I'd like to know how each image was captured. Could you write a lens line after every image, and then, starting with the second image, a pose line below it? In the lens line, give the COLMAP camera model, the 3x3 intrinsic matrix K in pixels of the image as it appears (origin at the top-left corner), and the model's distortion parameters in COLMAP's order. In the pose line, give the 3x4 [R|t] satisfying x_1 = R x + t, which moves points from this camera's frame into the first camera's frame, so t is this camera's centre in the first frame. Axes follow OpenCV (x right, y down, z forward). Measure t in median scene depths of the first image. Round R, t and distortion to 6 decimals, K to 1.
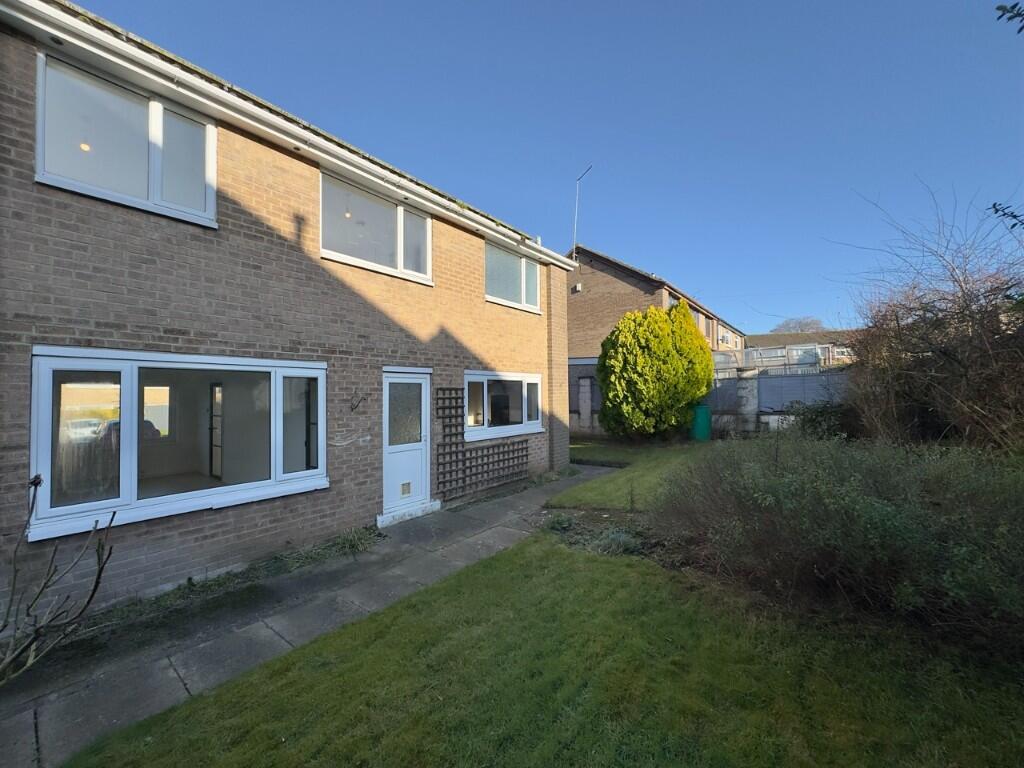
lens RADIAL K [[405.7, 0, 511.6], [0, 405.7, 379.2], [0, 0, 1]] dist [0.002466, -0.001154]
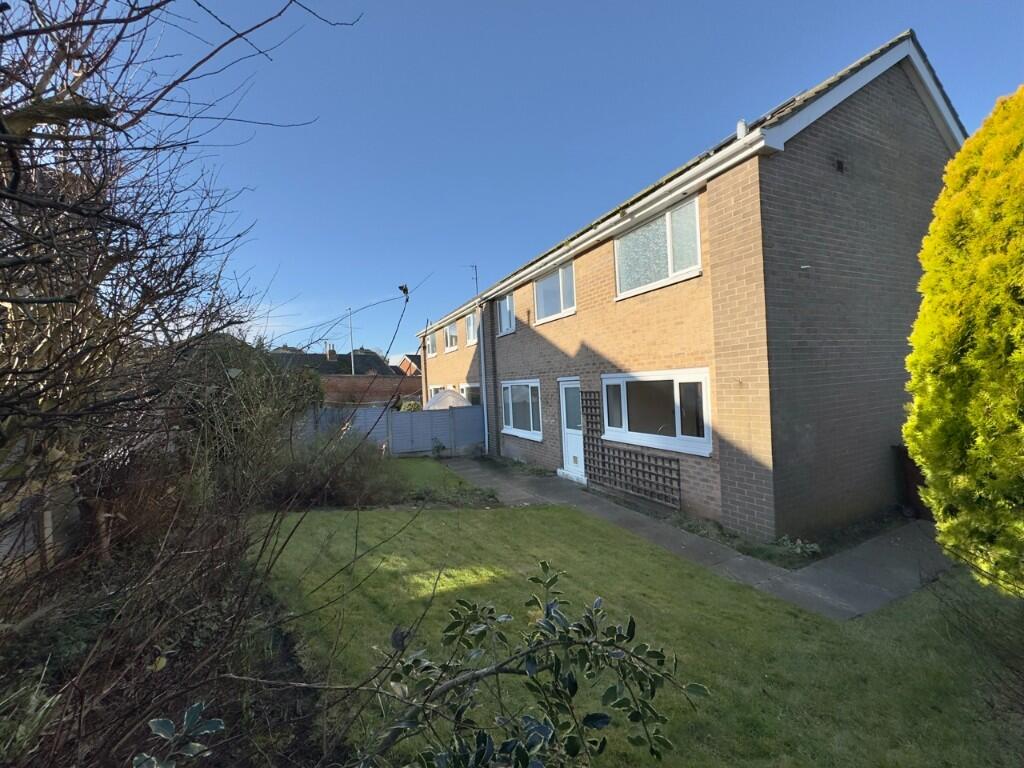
lens RADIAL K [[405.7, 0, 510.7], [0, 405.7, 389.3], [0, 0, 1]] dist [0.002466, -0.001154]
pose [[-0.438788, 0.037624, -0.897803, 0.984046], [0.077617, 0.996976, 0.003846, -0.006623], [0.895232, -0.067997, -0.440381, 1.255557]]
